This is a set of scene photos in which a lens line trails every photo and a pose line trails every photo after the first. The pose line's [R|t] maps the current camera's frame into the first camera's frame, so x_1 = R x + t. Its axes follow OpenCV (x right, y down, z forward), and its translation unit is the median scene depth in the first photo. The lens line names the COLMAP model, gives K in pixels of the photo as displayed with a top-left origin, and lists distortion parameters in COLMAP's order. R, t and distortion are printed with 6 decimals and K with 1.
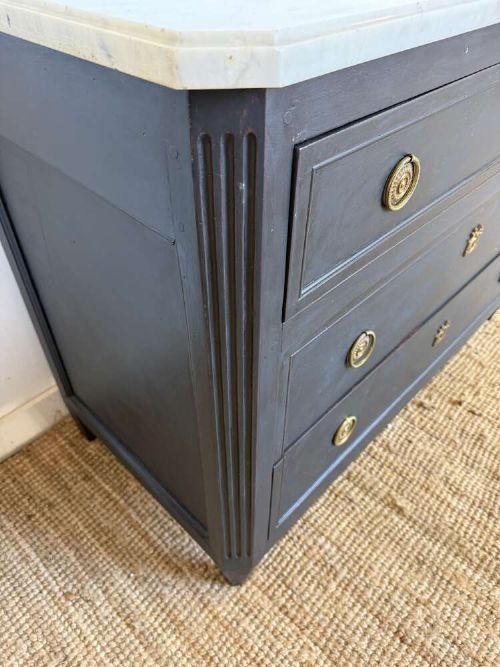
lens RADIAL K [[486.0, 0, 256.9], [0, 486.0, 338.8], [0, 0, 1]] dist [-0.007509, -0.009703]
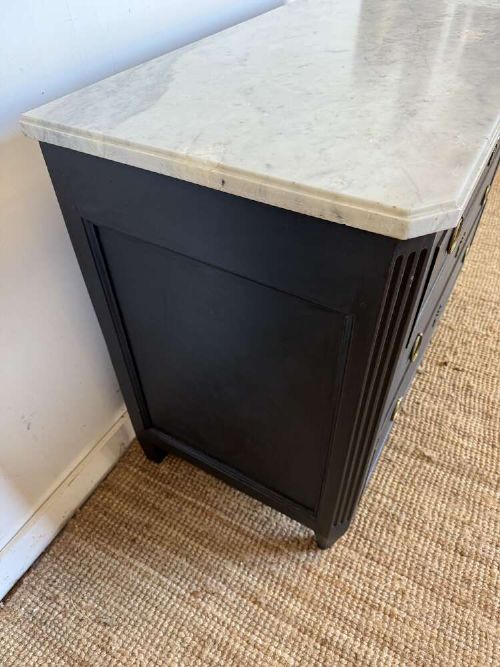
lens RADIAL K [[486.0, 0, 255.2], [0, 486.0, 334.5], [0, 0, 1]] dist [-0.007509, -0.009703]
pose [[0.968317, -0.190346, 0.161652, -0.302363], [0.185087, 0.981591, 0.047134, -0.113229], [-0.167648, -0.015721, 0.985722, -0.170737]]
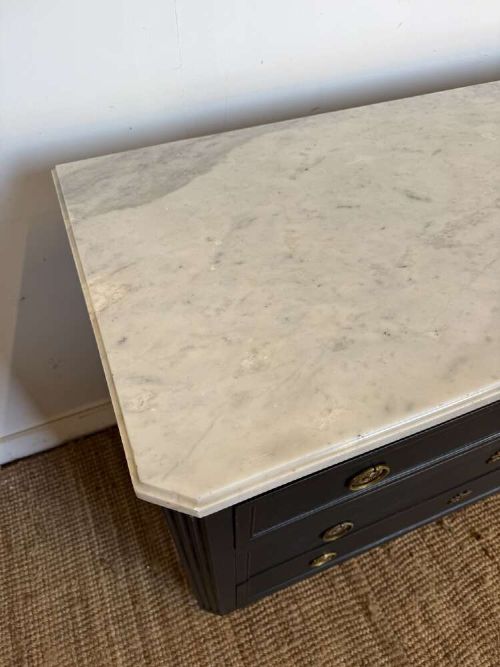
lens RADIAL K [[486.0, 0, 247.5], [0, 486.0, 333.6], [0, 0, 1]] dist [-0.007509, -0.009703]
pose [[0.910235, 0.326256, -0.255007, 0.117196], [-0.282585, 0.939547, 0.193382, -0.435598], [0.302683, -0.103962, 0.947404, -0.106824]]
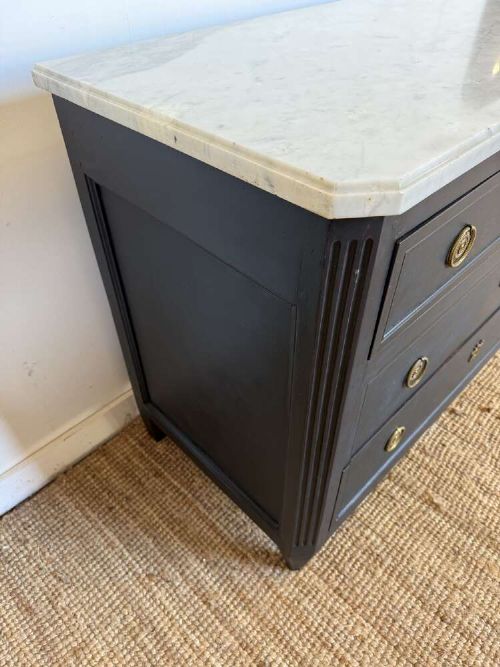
lens RADIAL K [[486.0, 0, 252.8], [0, 486.0, 338.6], [0, 0, 1]] dist [-0.007509, -0.009703]
pose [[0.999571, 0.004286, -0.028966, -0.107932], [-0.003904, 0.999905, 0.013245, -0.053899], [0.029020, -0.013126, 0.999493, -0.140811]]
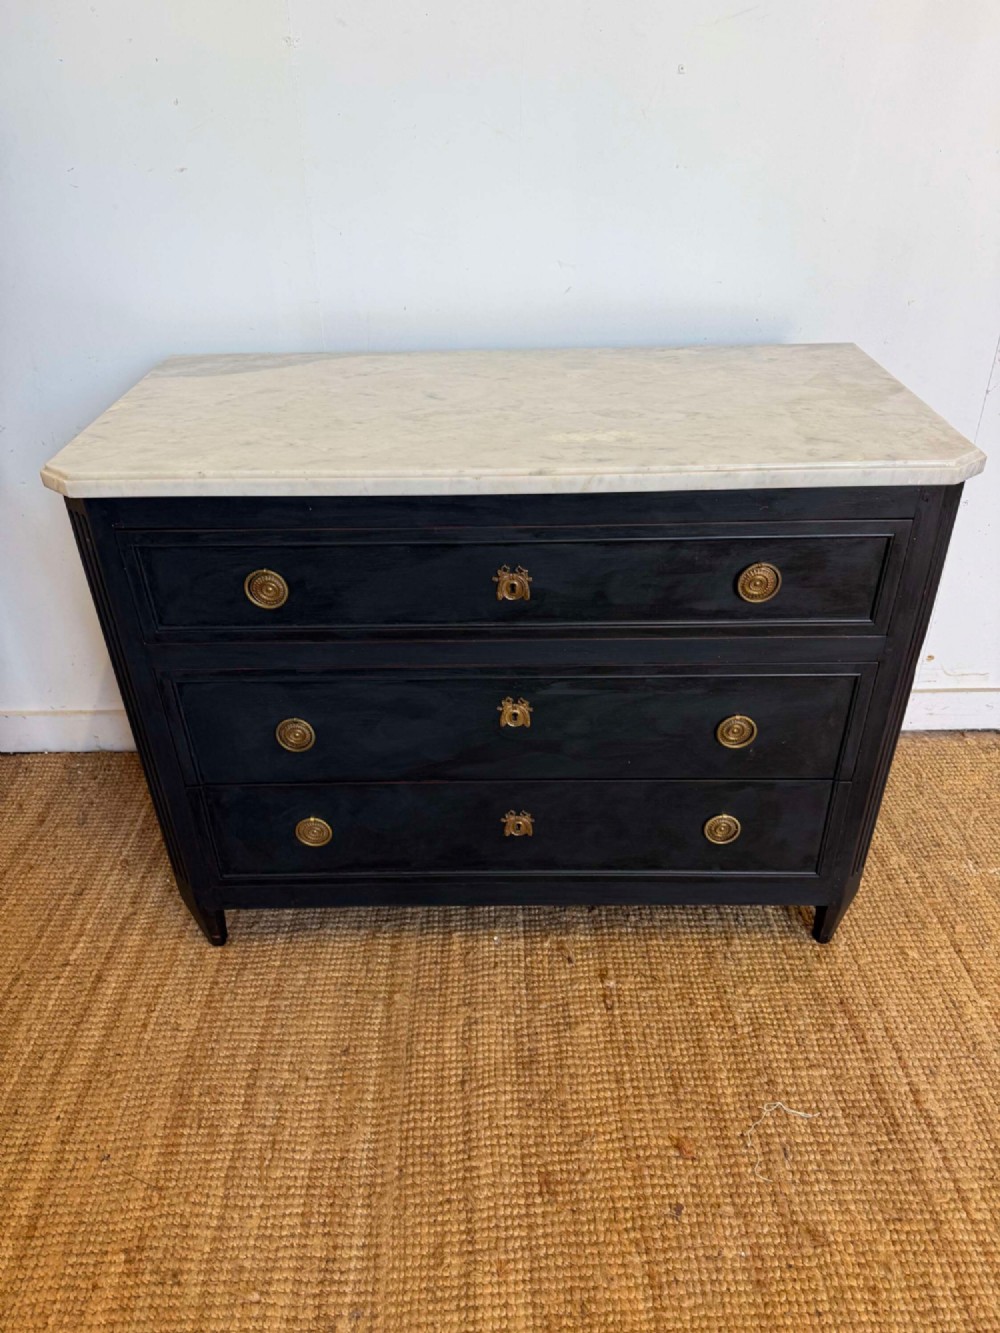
lens RADIAL K [[971.3, 0, 500.9], [0, 971.3, 655.9], [0, 0, 1]] dist [-0.007509, -0.009703]
pose [[0.684010, 0.363619, -0.632385, 1.295099], [-0.470171, 0.882575, -0.001076, -0.245835], [0.557736, 0.298065, 0.774653, -0.314677]]
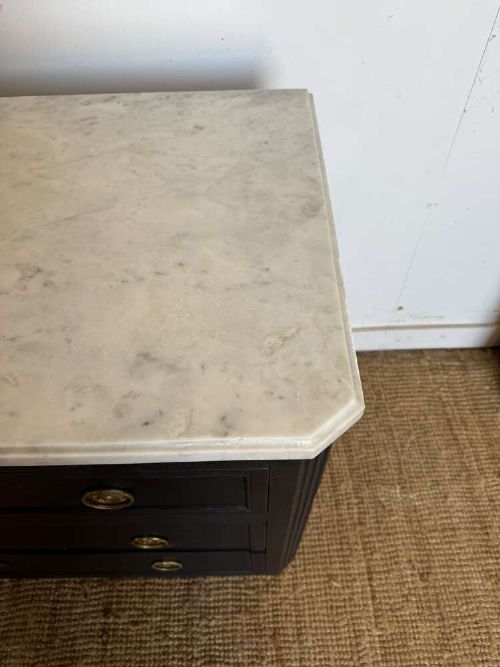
lens RADIAL K [[486.0, 0, 253.4], [0, 486.0, 333.2], [0, 0, 1]] dist [-0.007509, -0.009703]
pose [[0.700694, 0.569357, -0.429954, 0.907657], [-0.462200, 0.821320, 0.334372, -0.953516], [0.543507, -0.035568, 0.838651, 0.523666]]
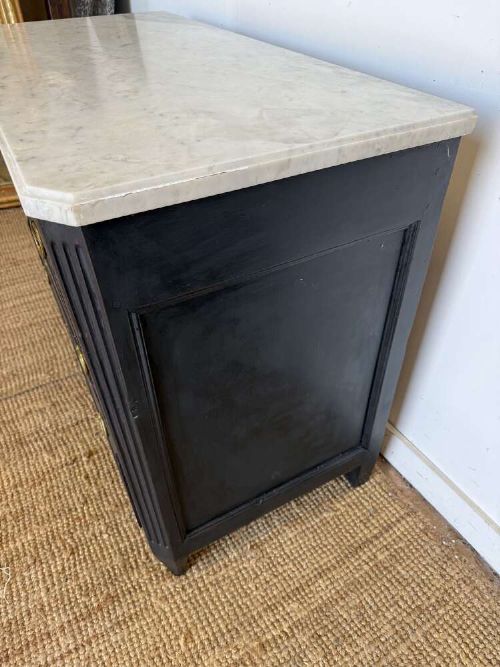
lens RADIAL K [[486.0, 0, 251.4], [0, 486.0, 336.3], [0, 0, 1]] dist [-0.007509, -0.009703]
pose [[-0.314974, 0.609092, -0.727873, 1.191726], [-0.630850, 0.438621, 0.640032, -1.148995], [0.709098, 0.660771, 0.246091, 1.066602]]
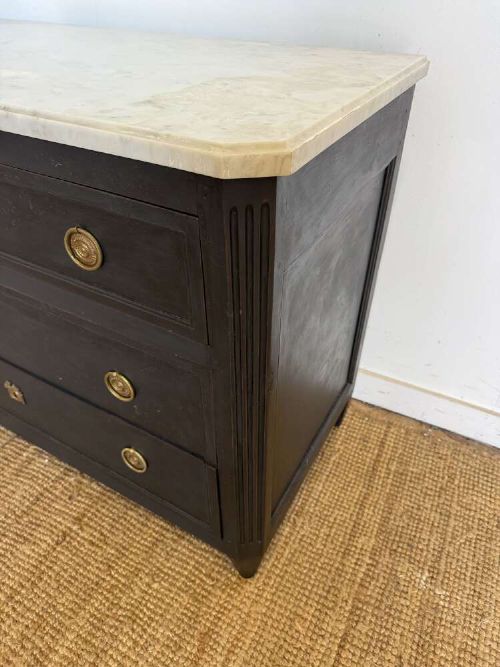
lens RADIAL K [[486.0, 0, 252.4], [0, 486.0, 335.9], [0, 0, 1]] dist [-0.007509, -0.009703]
pose [[0.245316, 0.597342, -0.763546, 1.269246], [-0.653272, 0.683792, 0.325061, -0.792937], [0.716279, 0.419061, 0.557972, 0.762676]]
